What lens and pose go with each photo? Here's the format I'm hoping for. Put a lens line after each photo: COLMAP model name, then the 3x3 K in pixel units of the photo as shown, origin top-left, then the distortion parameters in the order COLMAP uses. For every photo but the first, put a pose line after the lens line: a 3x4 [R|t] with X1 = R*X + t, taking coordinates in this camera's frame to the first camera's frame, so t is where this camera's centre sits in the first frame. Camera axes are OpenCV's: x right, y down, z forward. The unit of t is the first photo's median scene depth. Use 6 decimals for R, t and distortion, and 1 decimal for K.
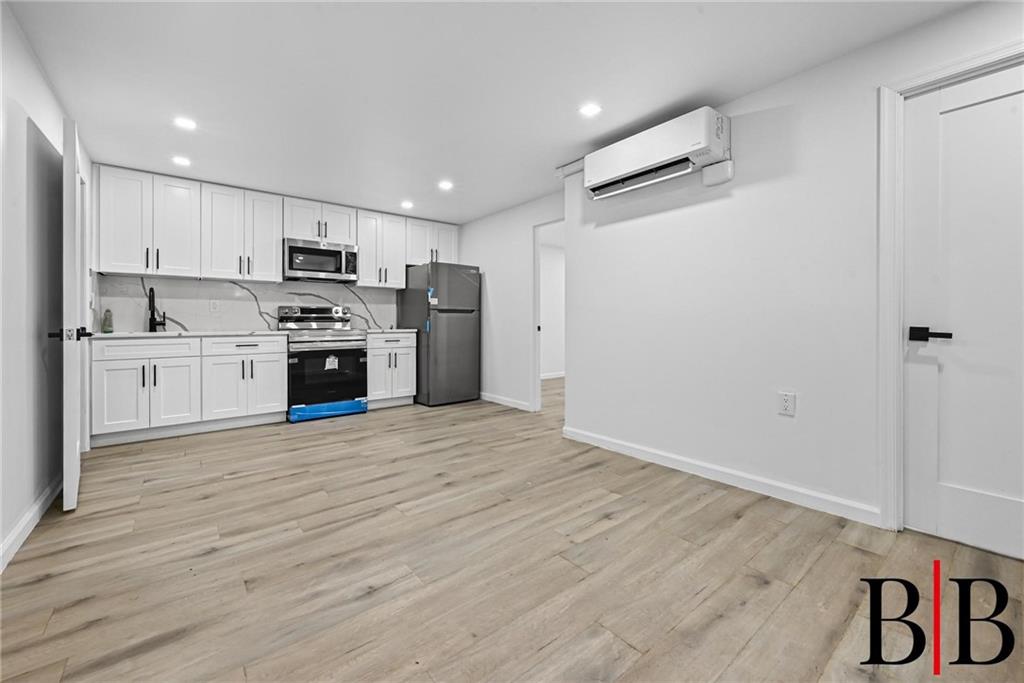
lens RADIAL K [[425.2, 0, 511.6], [0, 425.2, 318.6], [0, 0, 1]] dist [-0.000098, 0.000035]
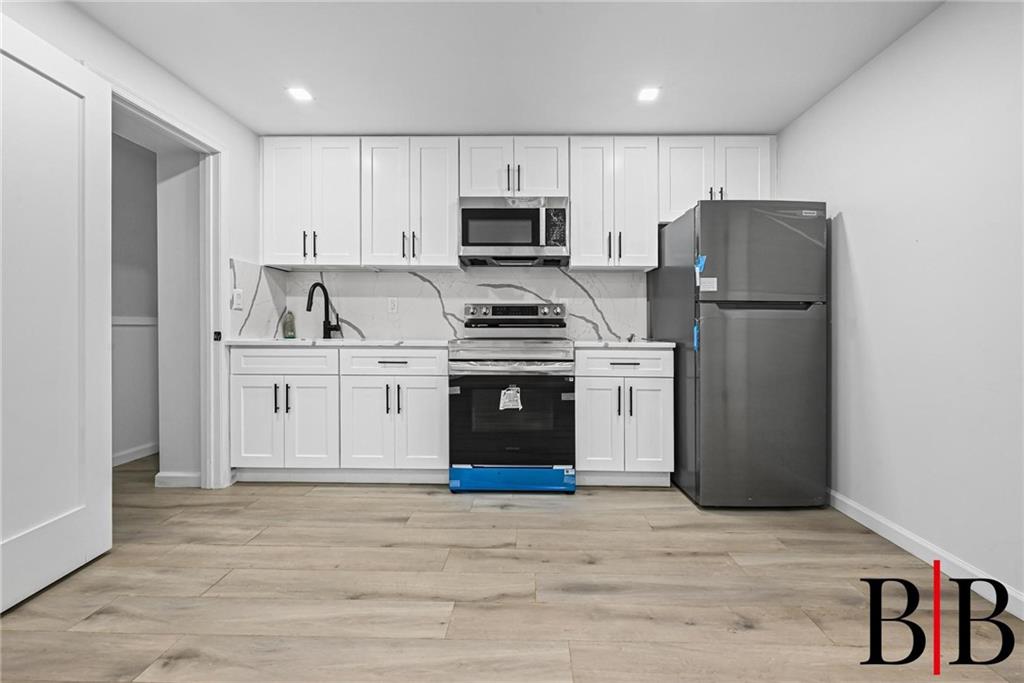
lens RADIAL K [[425.2, 0, 511.6], [0, 425.2, 318.6], [0, 0, 1]] dist [-0.000098, 0.000035]
pose [[0.768499, -0.007733, -0.639804, -0.051777], [-0.001926, 0.999894, -0.014398, 0.004082], [0.639848, 0.012297, 0.768403, 0.521206]]
